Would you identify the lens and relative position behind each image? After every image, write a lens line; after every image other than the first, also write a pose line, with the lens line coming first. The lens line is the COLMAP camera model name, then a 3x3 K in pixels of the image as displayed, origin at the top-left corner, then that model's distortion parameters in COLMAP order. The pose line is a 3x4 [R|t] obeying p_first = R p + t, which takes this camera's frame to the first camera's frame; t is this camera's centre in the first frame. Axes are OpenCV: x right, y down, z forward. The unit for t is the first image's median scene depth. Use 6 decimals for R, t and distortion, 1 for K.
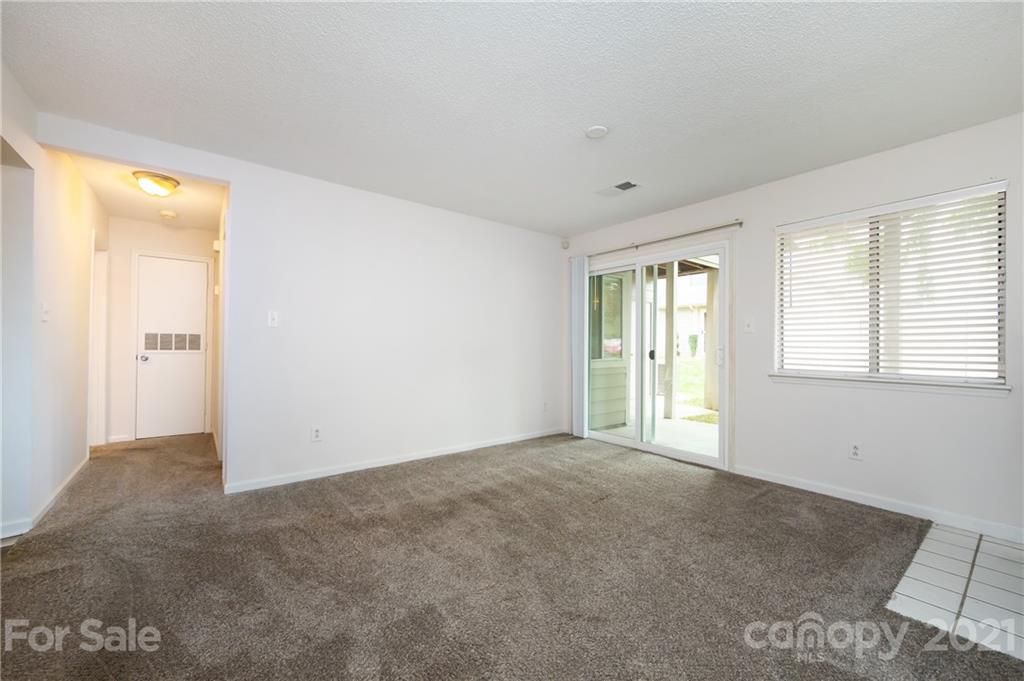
lens RADIAL K [[403.2, 0, 513.8], [0, 403.2, 342.2], [0, 0, 1]] dist [-0.001740, -0.000265]
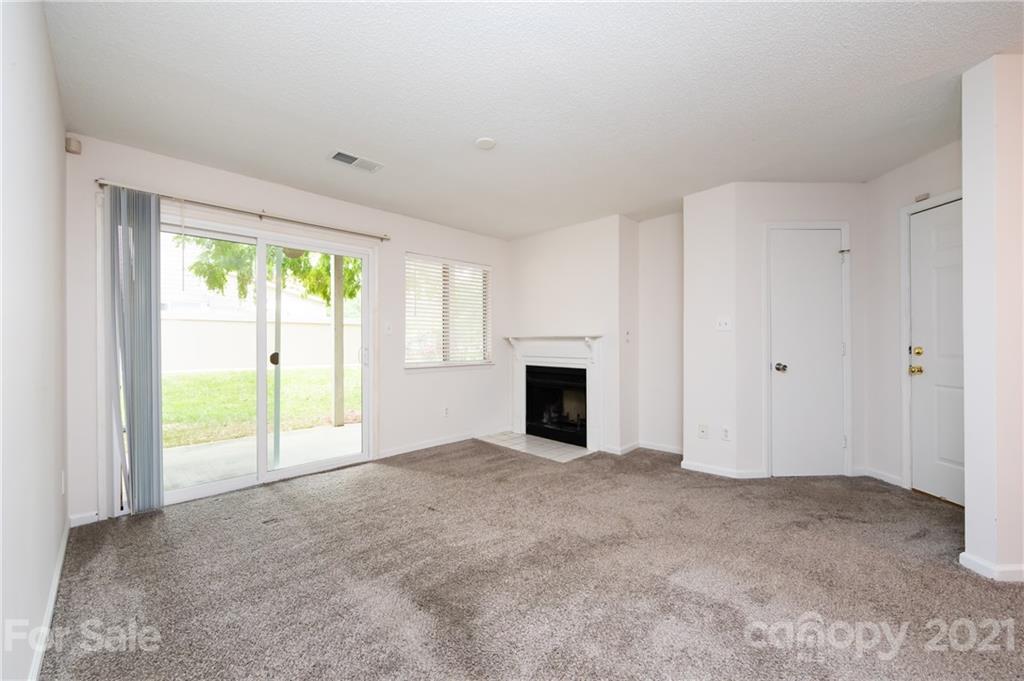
lens RADIAL K [[403.2, 0, 504.7], [0, 403.2, 342.1], [0, 0, 1]] dist [-0.001740, -0.000265]
pose [[-0.106177, -0.001149, 0.994347, -0.589515], [0.000555, 0.999999, 0.001215, -0.002489], [-0.994347, 0.000681, -0.106176, 0.746712]]
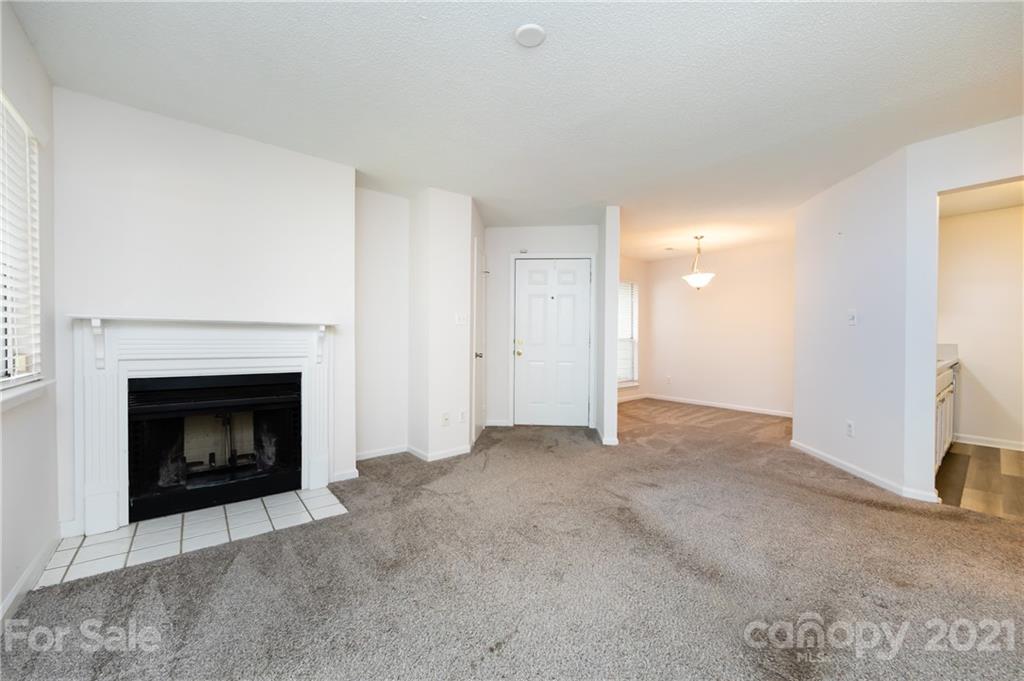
lens RADIAL K [[403.2, 0, 519.0], [0, 403.2, 339.1], [0, 0, 1]] dist [-0.001740, -0.000265]
pose [[-0.999684, -0.010191, -0.022995, 0.182317], [-0.010215, 0.999947, 0.000932, 0.007124], [0.022984, 0.001167, -0.999735, 1.210325]]
